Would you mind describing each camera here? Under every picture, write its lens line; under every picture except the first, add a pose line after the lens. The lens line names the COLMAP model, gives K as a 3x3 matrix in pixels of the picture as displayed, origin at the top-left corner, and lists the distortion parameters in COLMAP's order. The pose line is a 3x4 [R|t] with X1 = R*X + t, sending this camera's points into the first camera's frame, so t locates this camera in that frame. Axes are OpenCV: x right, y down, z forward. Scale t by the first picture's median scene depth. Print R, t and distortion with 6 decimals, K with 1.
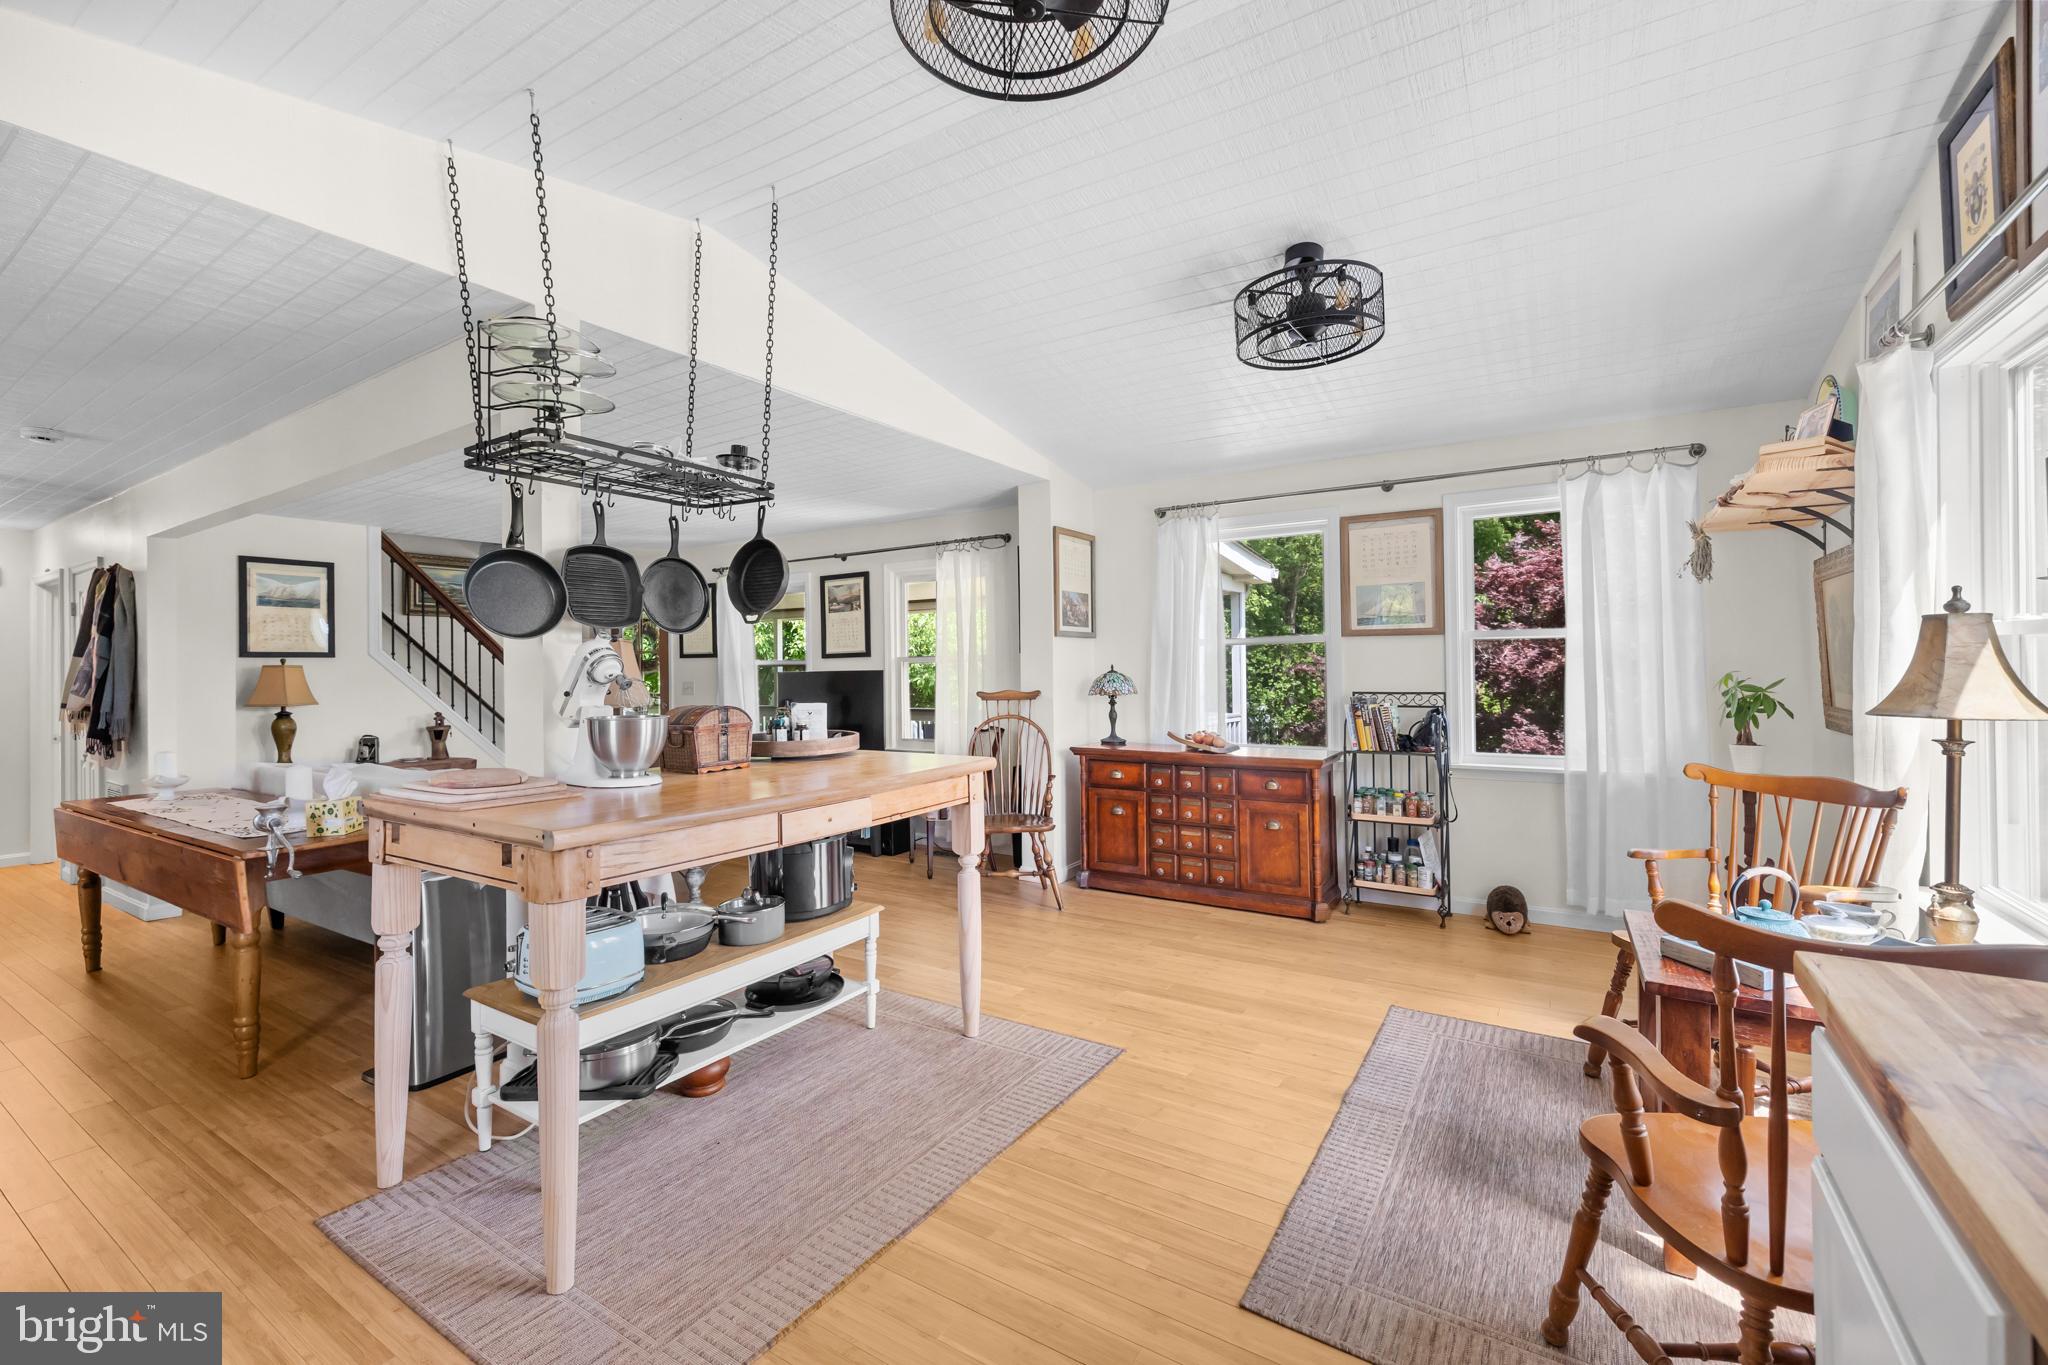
lens RADIAL K [[875.4, 0, 1013.5], [0, 875.4, 668.5], [0, 0, 1]] dist [0.002226, 0.000313]
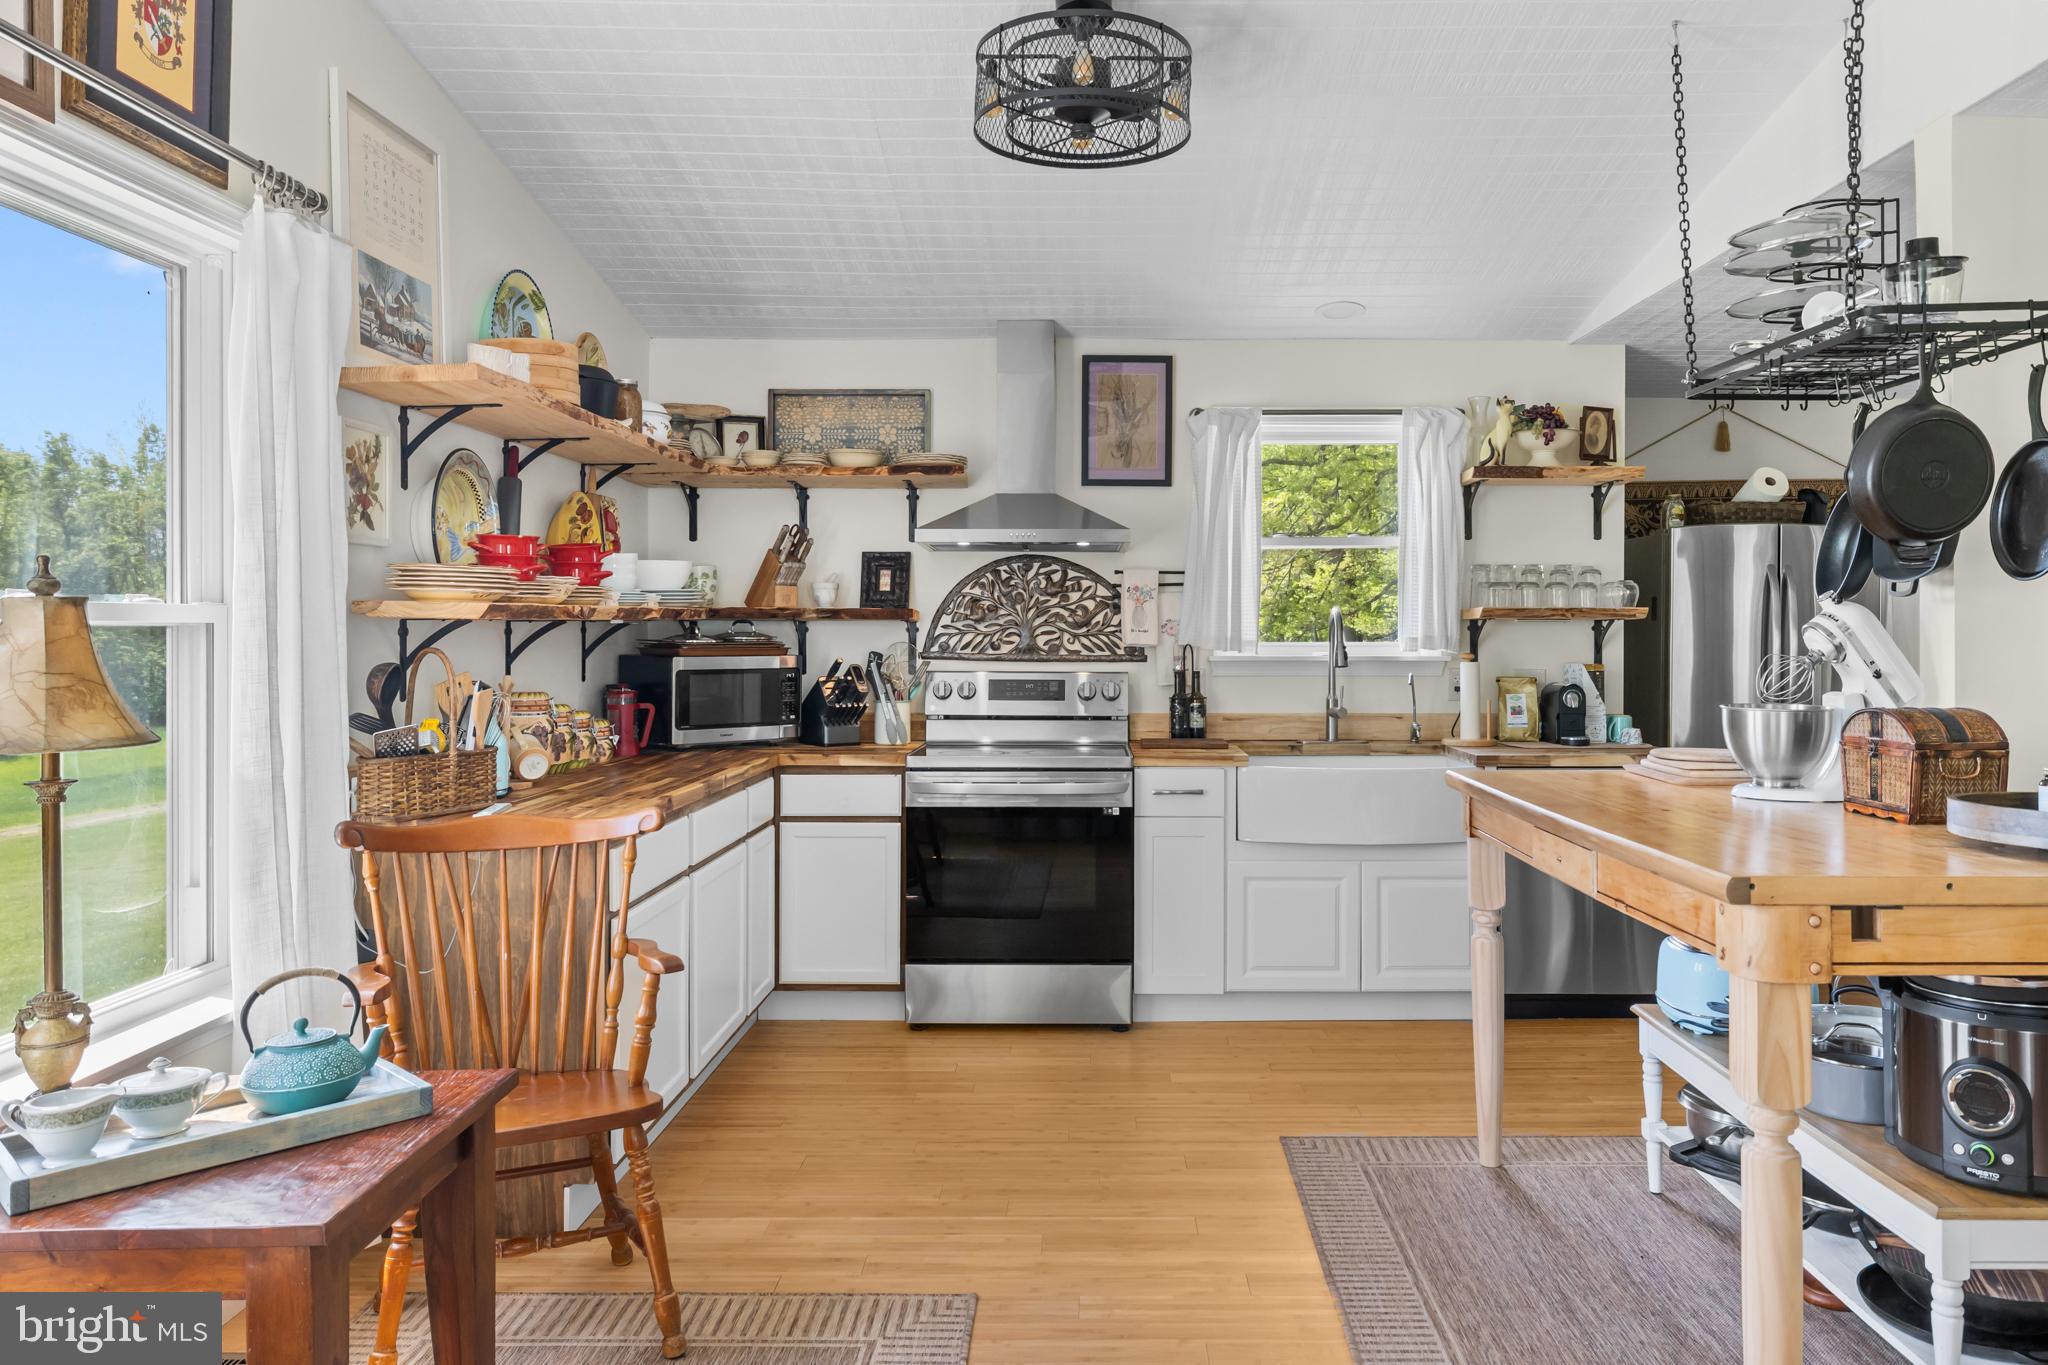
lens RADIAL K [[1407.0, 0, 1079.5], [0, 1407.0, 624.5], [0, 0, 1]] dist [0.014988, -0.015563]
pose [[-0.844127, 0.009847, -0.536053, 0.366060], [0.011716, 0.999931, -0.000080, -0.011888], [0.536015, -0.006348, -0.844184, 0.871880]]
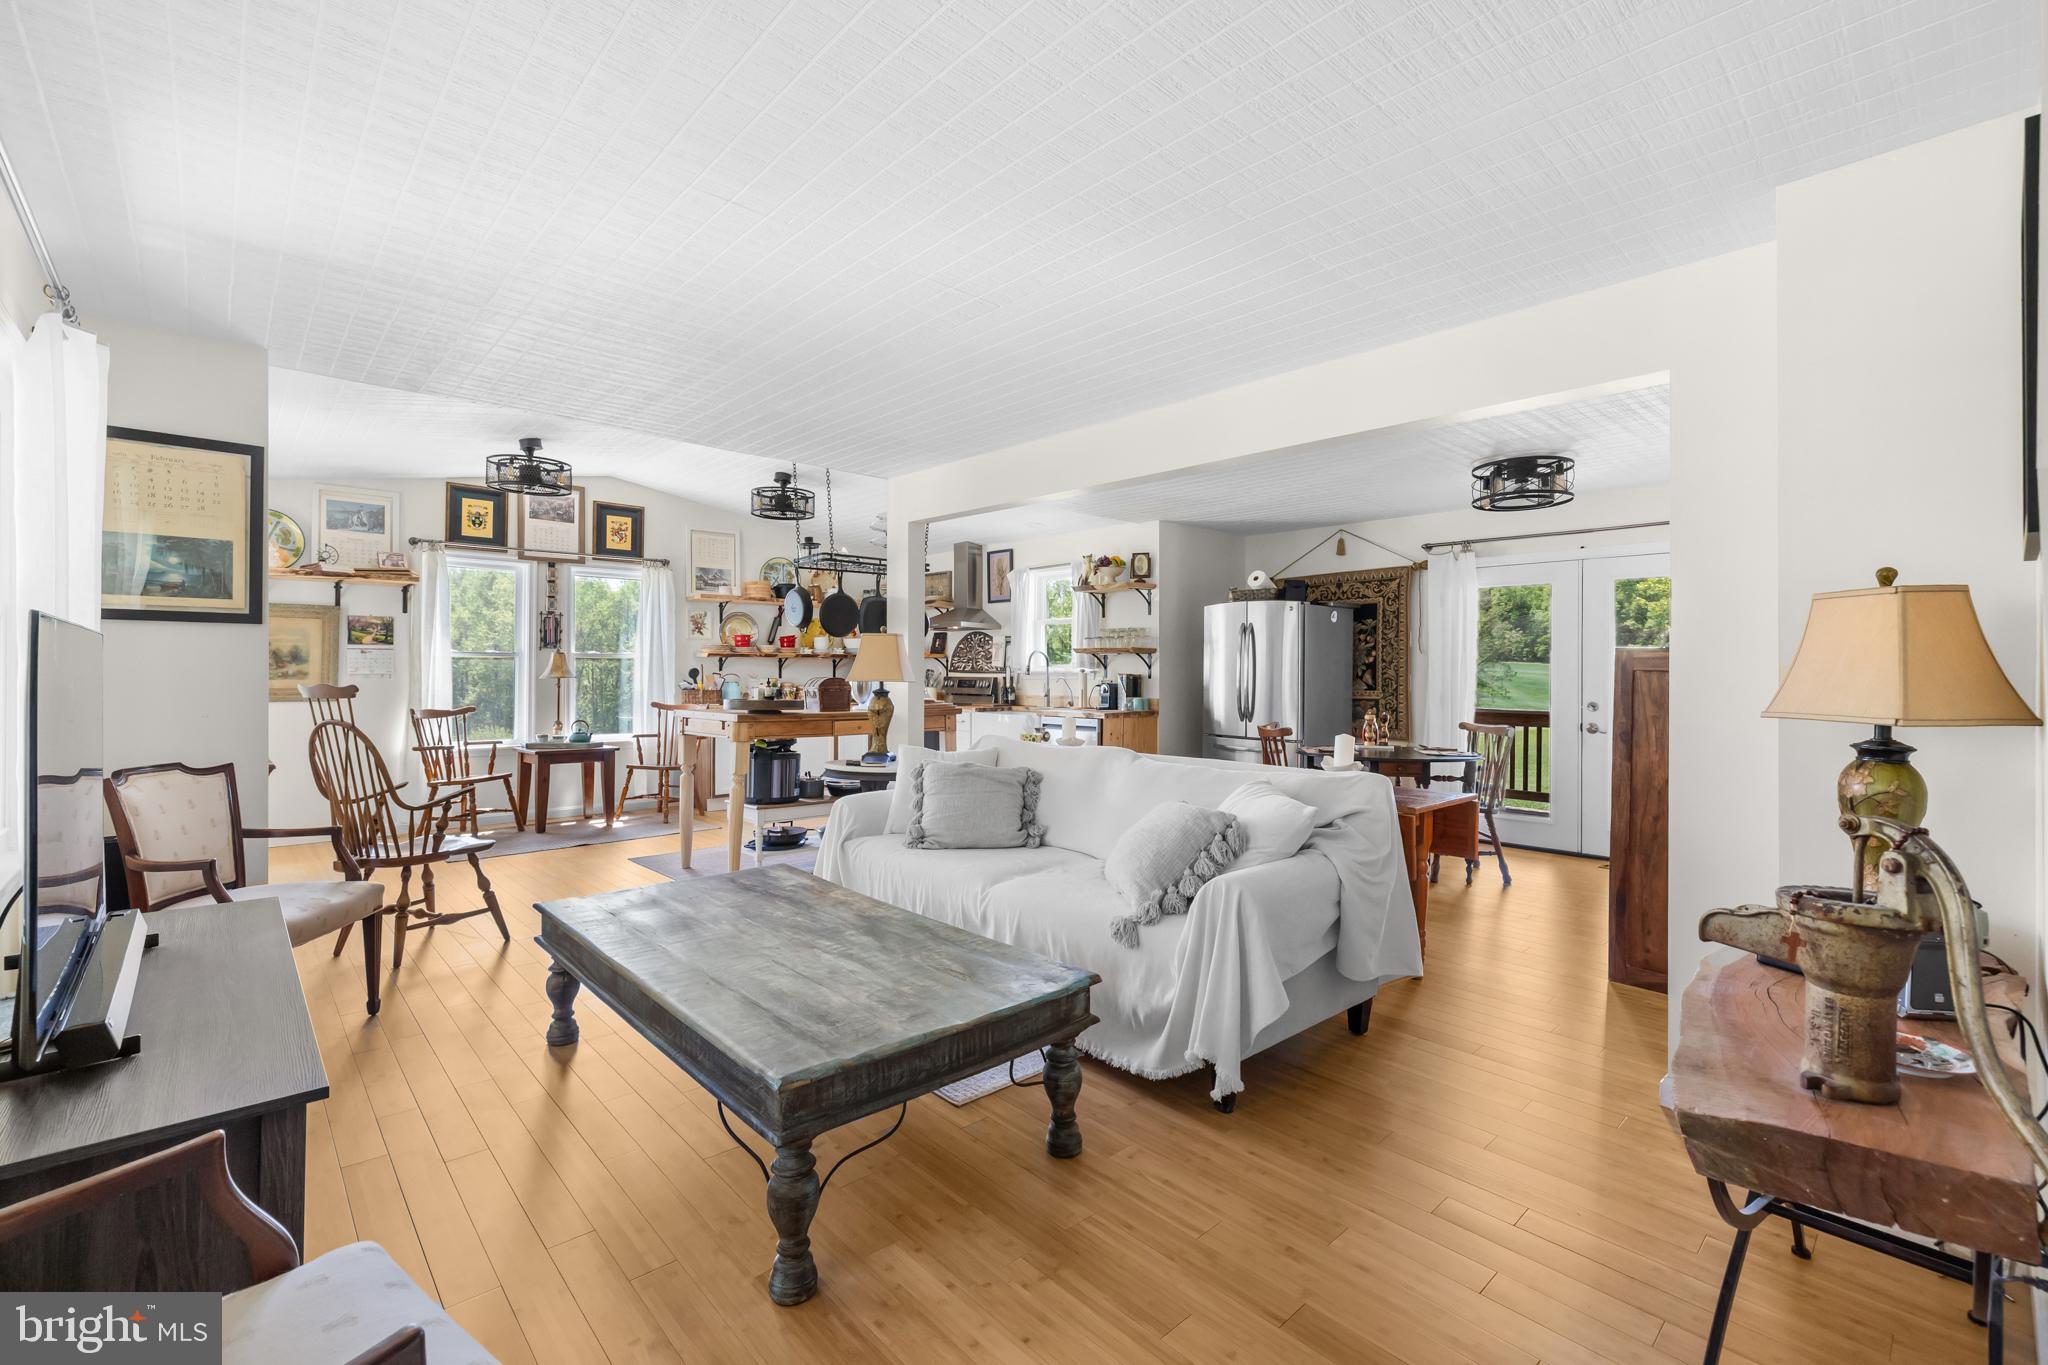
lens RADIAL K [[875.4, 0, 1024.9], [0, 875.4, 663.3], [0, 0, 1]] dist [0.002226, 0.000313]
pose [[-0.968776, 0.014267, 0.247529, -0.714148], [0.010449, 0.999805, -0.016729, 0.027018], [-0.247719, -0.013620, -0.968736, 1.591609]]
